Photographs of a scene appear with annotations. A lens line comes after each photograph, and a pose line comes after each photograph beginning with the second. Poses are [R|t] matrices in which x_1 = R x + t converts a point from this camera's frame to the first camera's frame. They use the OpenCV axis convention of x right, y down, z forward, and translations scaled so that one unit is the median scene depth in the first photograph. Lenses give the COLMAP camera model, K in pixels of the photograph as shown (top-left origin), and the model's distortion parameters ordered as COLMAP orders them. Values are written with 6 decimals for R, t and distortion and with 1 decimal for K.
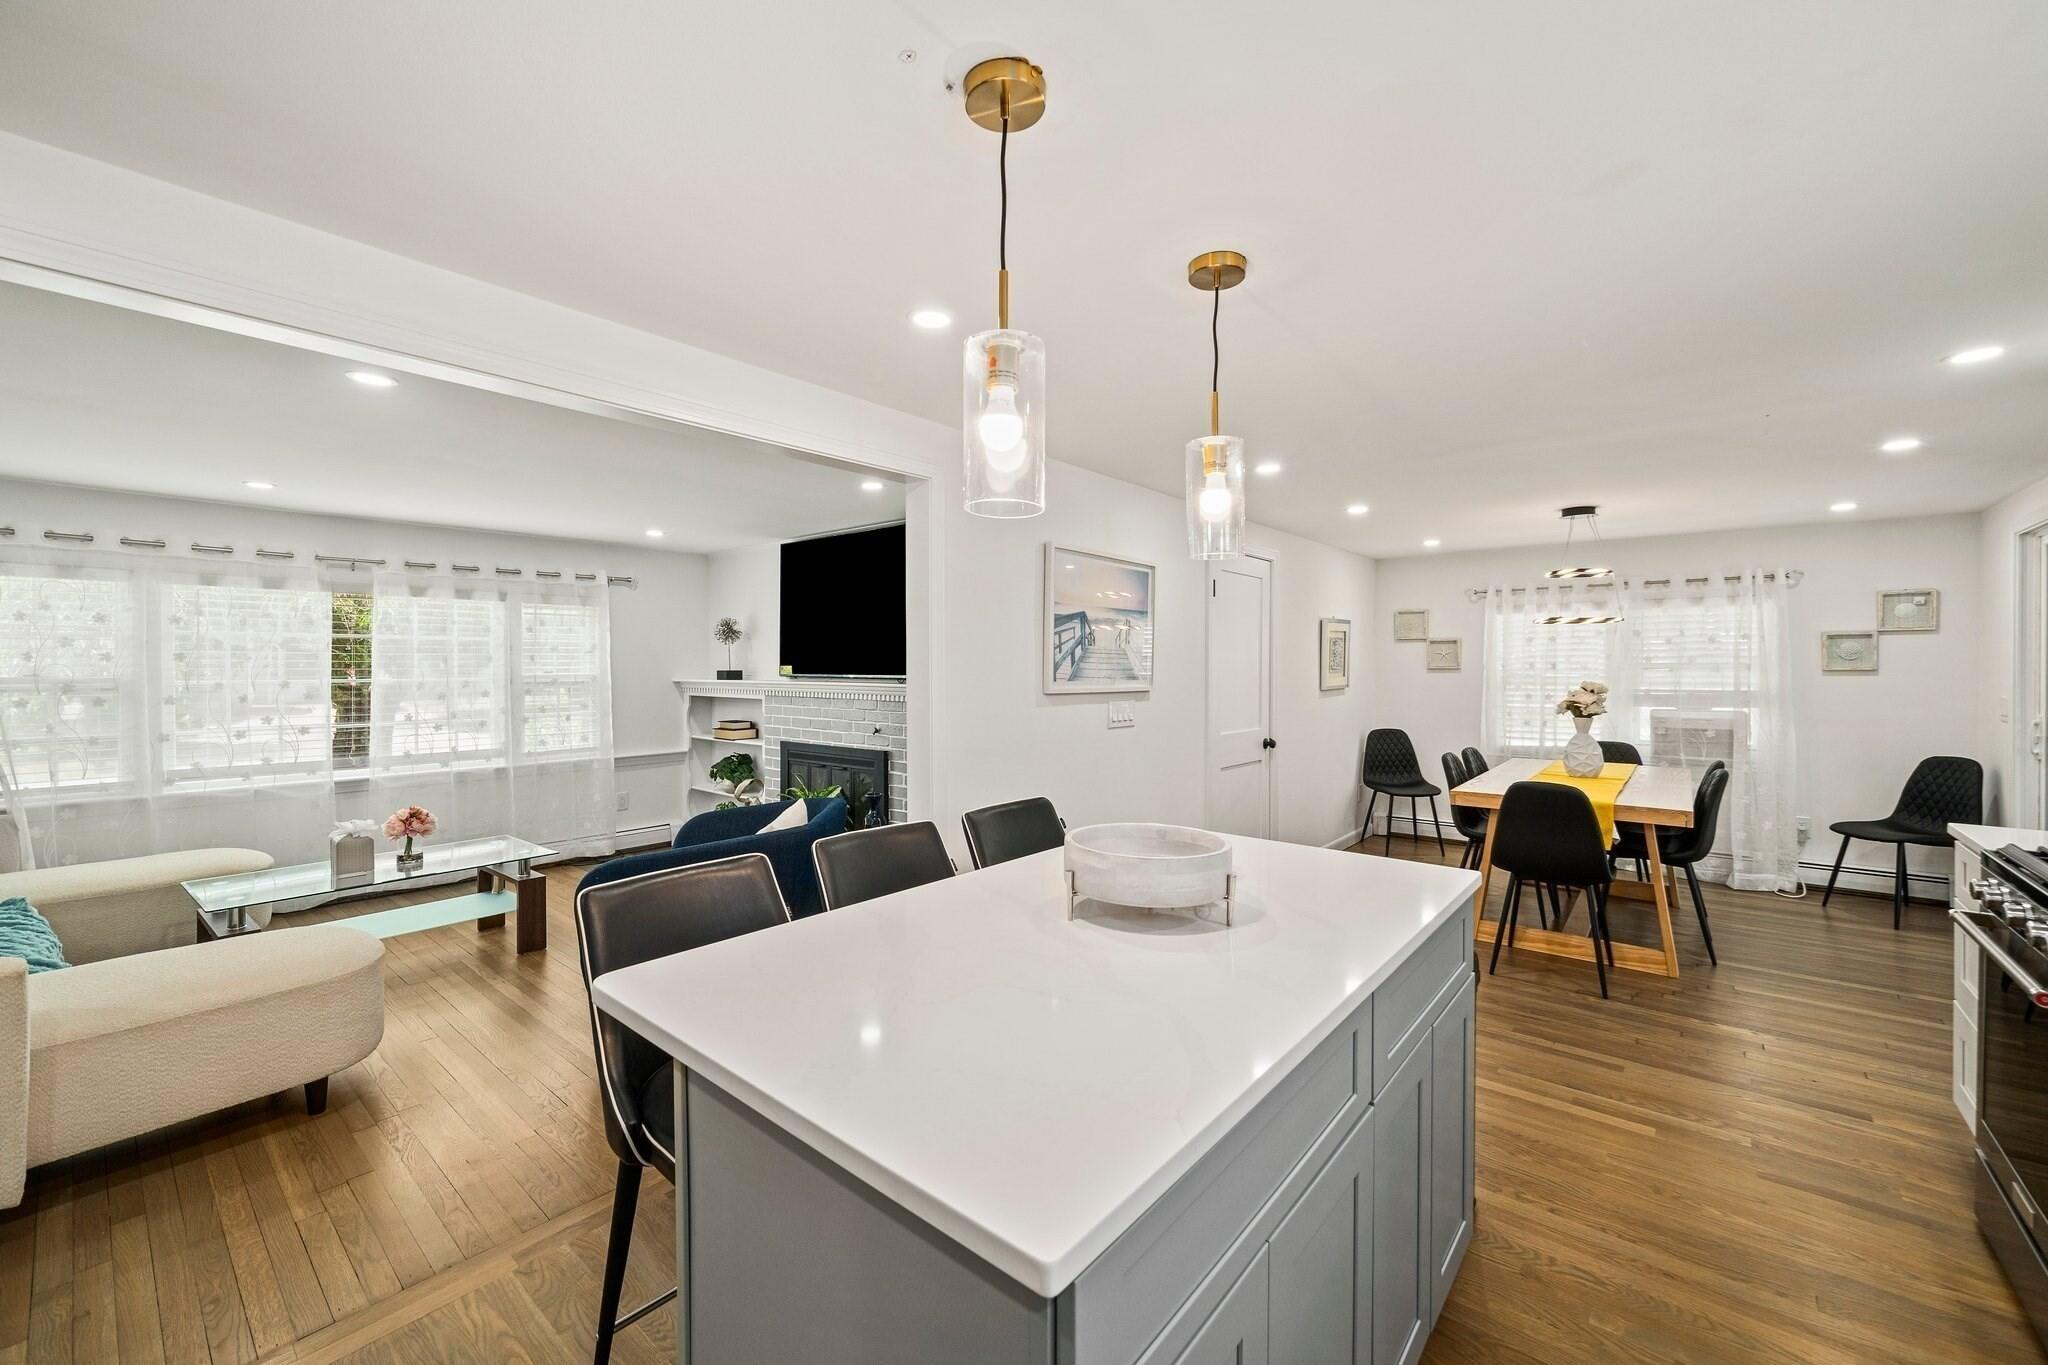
lens RADIAL K [[811.6, 0, 1035.9], [0, 811.6, 673.2], [0, 0, 1]] dist [-0.005373, 0.000303]
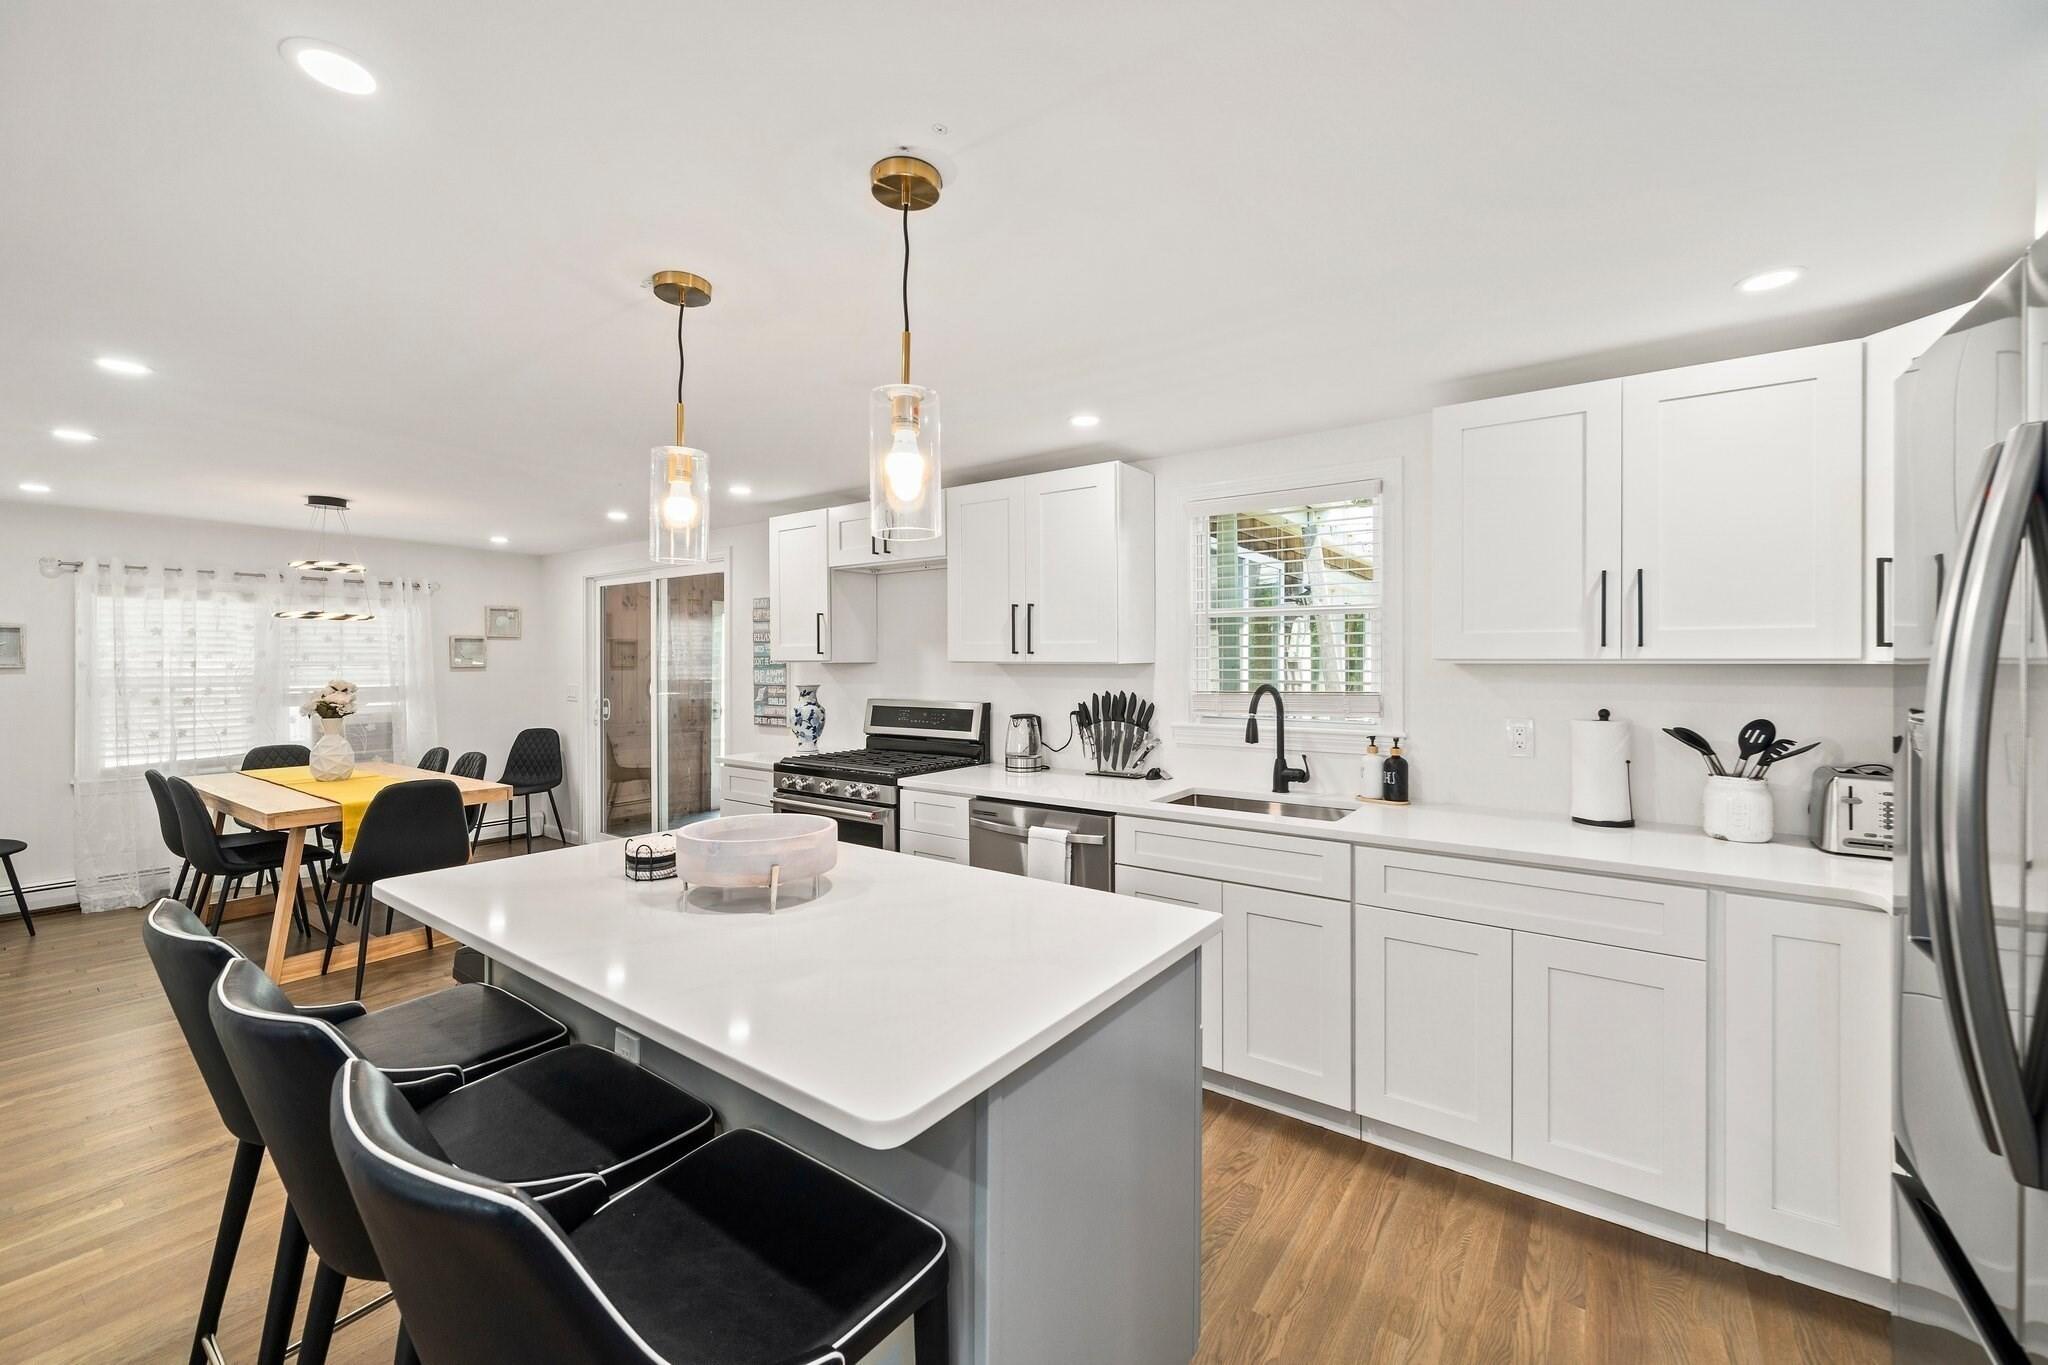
lens RADIAL K [[811.6, 0, 1026.8], [0, 811.6, 662.2], [0, 0, 1]] dist [-0.005373, 0.000303]
pose [[-0.076182, 0.000377, 0.997094, -0.310671], [0.009099, 0.999959, 0.000317, -0.003874], [-0.997052, 0.009097, -0.076182, 0.232745]]
